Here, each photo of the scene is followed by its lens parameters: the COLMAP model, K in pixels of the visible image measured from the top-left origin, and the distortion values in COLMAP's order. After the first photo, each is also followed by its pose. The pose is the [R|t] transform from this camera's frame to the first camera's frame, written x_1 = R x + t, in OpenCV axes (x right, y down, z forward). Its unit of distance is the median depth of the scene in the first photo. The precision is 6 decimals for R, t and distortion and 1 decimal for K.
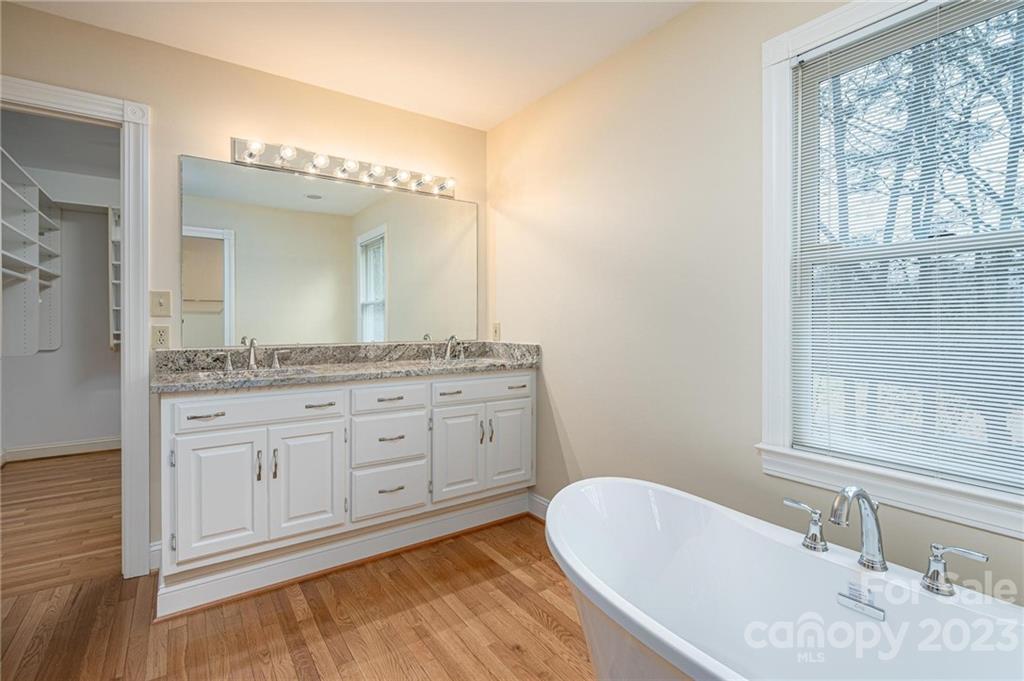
lens RADIAL K [[486.1, 0, 513.0], [0, 486.1, 330.1], [0, 0, 1]] dist [0.002858, -0.000178]
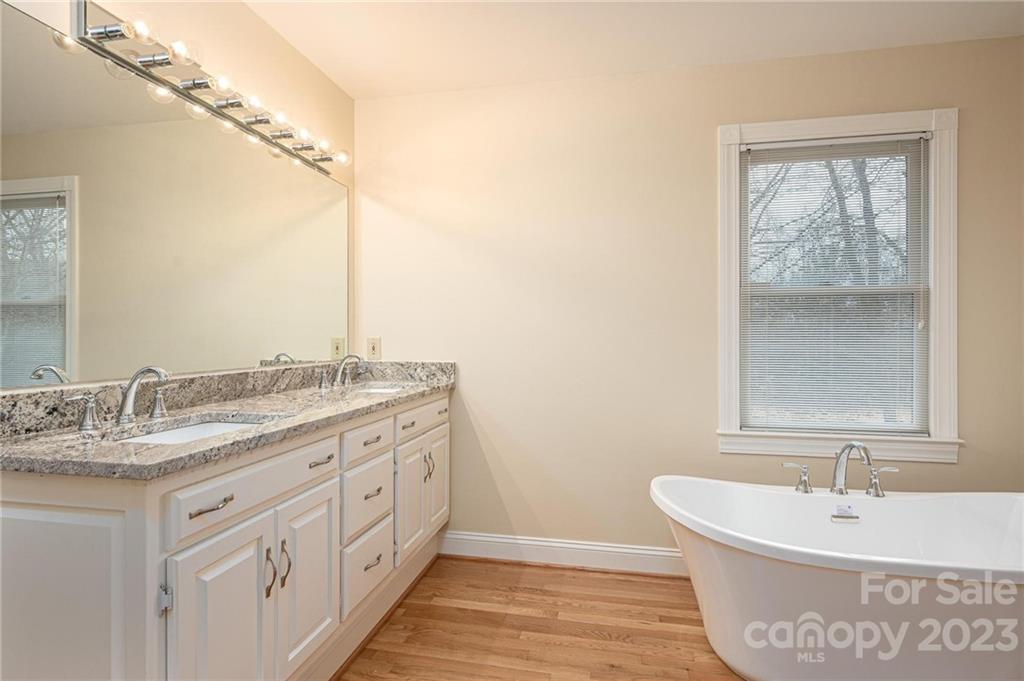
lens RADIAL K [[526.3, 0, 510.9], [0, 526.3, 341.0], [0, 0, 1]] dist [-0.000947, 0.000438]
pose [[0.727251, -0.005879, 0.686346, -0.580541], [0.010794, 0.999938, -0.002872, -0.005537], [-0.686286, 0.009497, 0.727269, 0.238086]]
